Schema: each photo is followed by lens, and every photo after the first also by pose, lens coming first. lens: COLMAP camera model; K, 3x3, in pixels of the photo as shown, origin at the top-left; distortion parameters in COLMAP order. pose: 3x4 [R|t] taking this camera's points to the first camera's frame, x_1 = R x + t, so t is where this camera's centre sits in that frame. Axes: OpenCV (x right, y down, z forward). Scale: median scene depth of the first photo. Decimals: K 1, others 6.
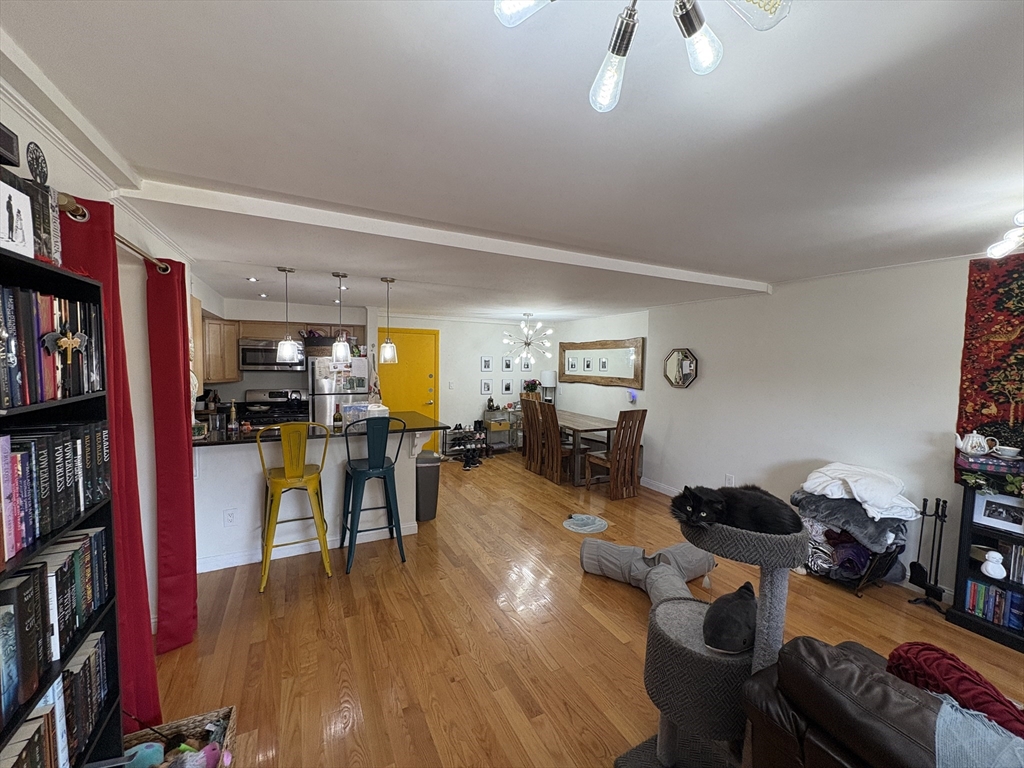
lens RADIAL K [[411.9, 0, 512.0], [0, 411.9, 384.0], [0, 0, 1]] dist [-0.001139, 0.000140]
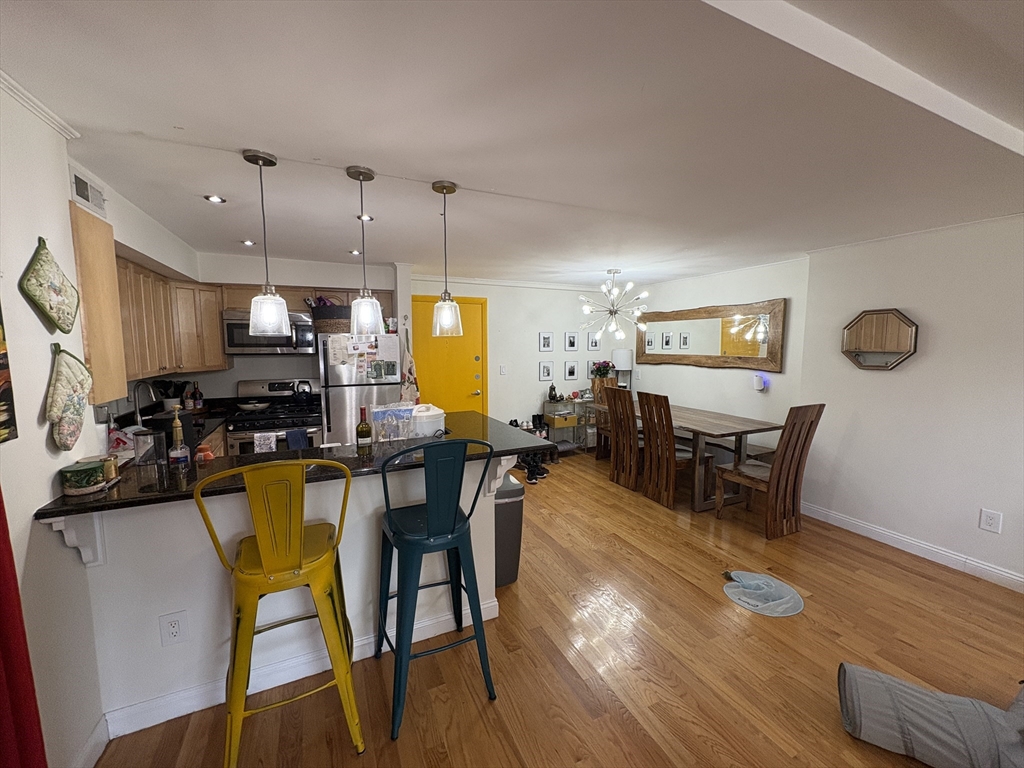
lens RADIAL K [[411.9, 0, 512.0], [0, 411.9, 384.0], [0, 0, 1]] dist [-0.001139, 0.000140]
pose [[0.999078, -0.013172, -0.040867, -0.122714], [0.014940, 0.998953, 0.043250, -0.004716], [0.040255, -0.043821, 0.998228, 0.278783]]
